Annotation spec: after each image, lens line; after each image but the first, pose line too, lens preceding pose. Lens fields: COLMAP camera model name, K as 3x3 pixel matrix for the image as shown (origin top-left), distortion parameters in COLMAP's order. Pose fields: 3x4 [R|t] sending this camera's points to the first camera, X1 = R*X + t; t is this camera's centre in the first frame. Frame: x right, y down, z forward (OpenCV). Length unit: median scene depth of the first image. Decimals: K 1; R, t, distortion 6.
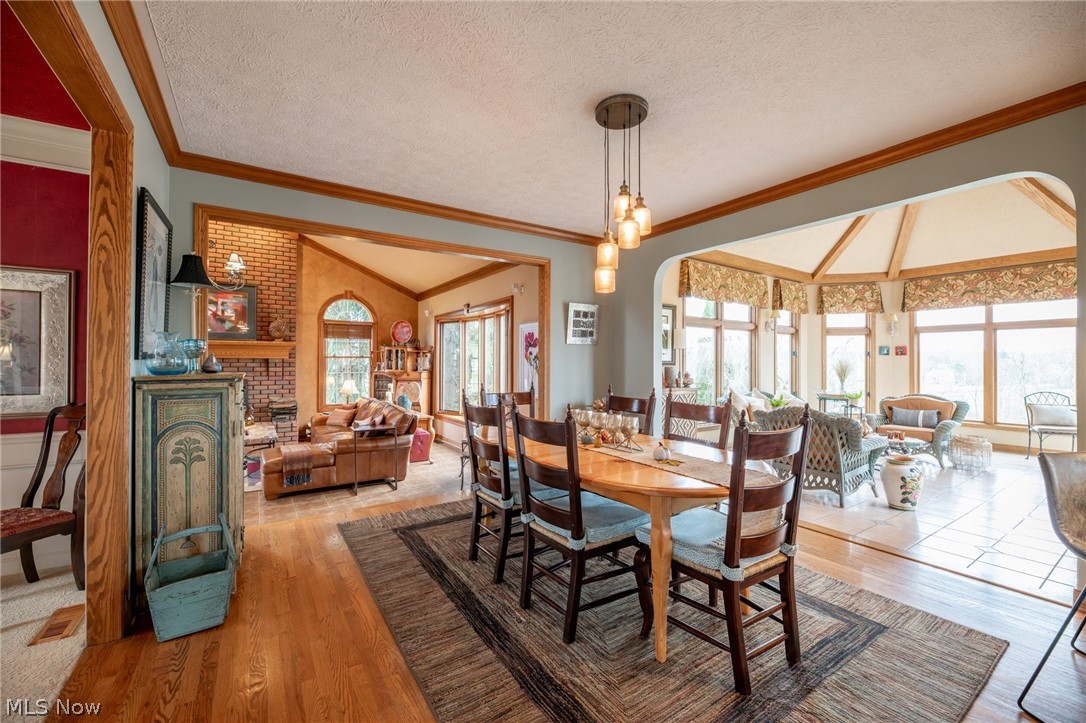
lens RADIAL K [[440.4, 0, 539.6], [0, 440.4, 359.8], [0, 0, 1]] dist [-0.002177, -0.000916]
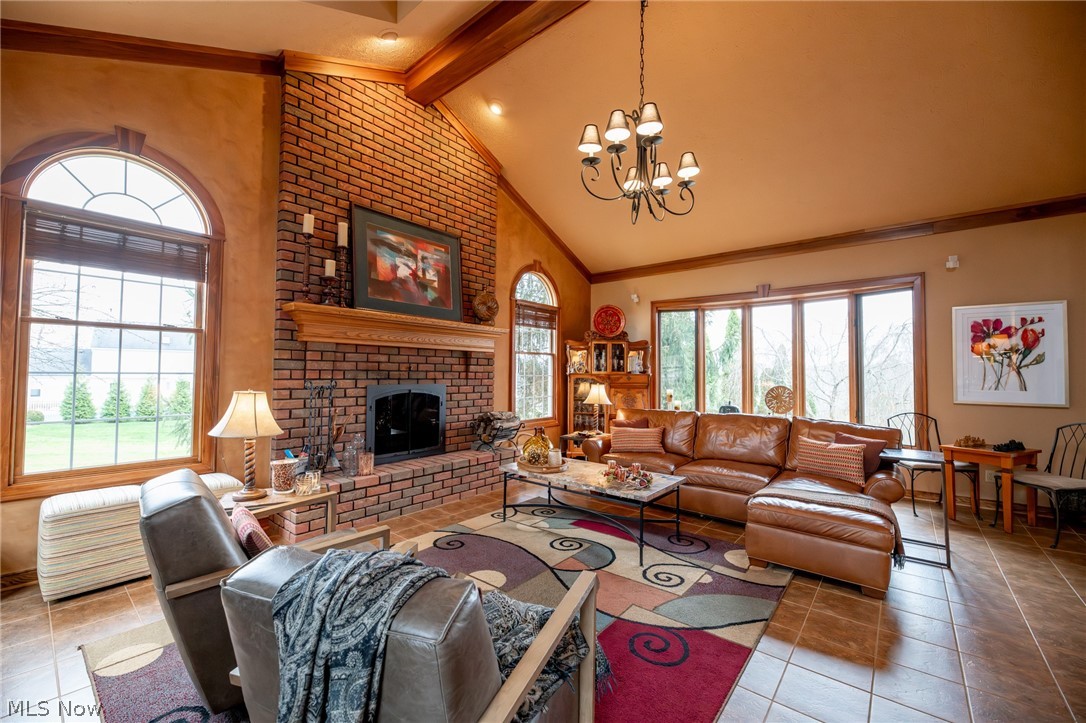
lens RADIAL K [[440.4, 0, 537.6], [0, 440.4, 359.0], [0, 0, 1]] dist [-0.002177, -0.000916]
pose [[0.951429, 0.015454, 0.307479, -0.711168], [-0.007110, 0.999576, -0.028237, 0.025205], [-0.307785, 0.024679, 0.951136, 0.354198]]
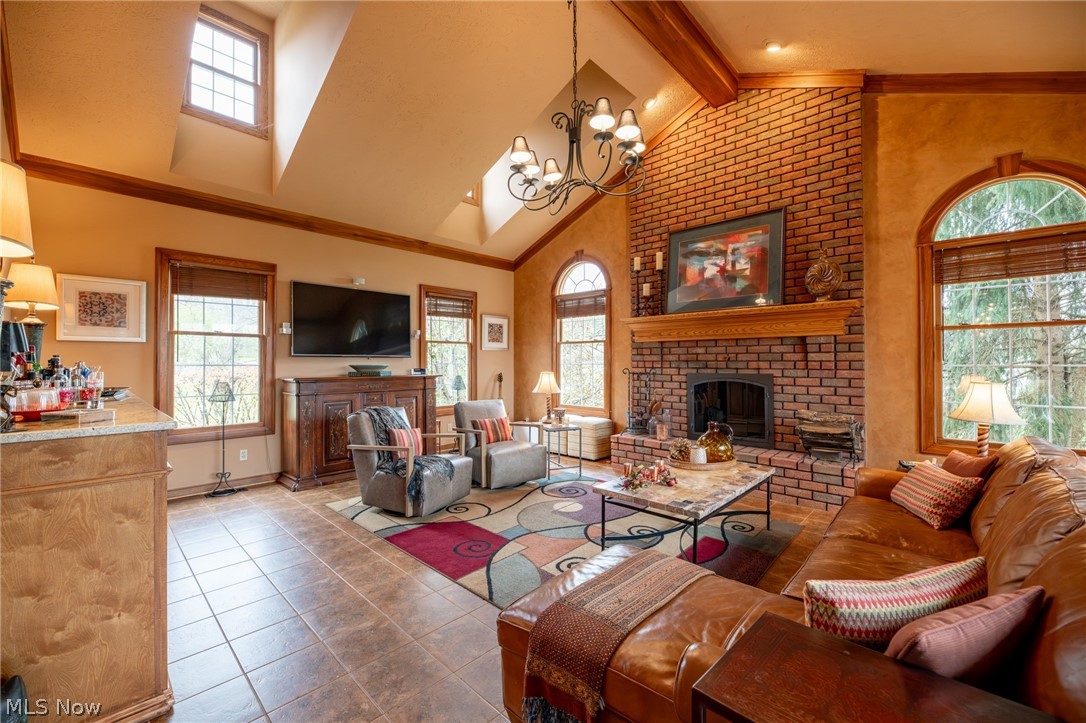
lens RADIAL K [[440.4, 0, 538.4], [0, 440.4, 358.8], [0, 0, 1]] dist [-0.002177, -0.000916]
pose [[0.228321, -0.011611, -0.973517, -0.168059], [0.006997, 0.999923, -0.010285, 0.027300], [0.973561, -0.004464, 0.228384, 0.553463]]
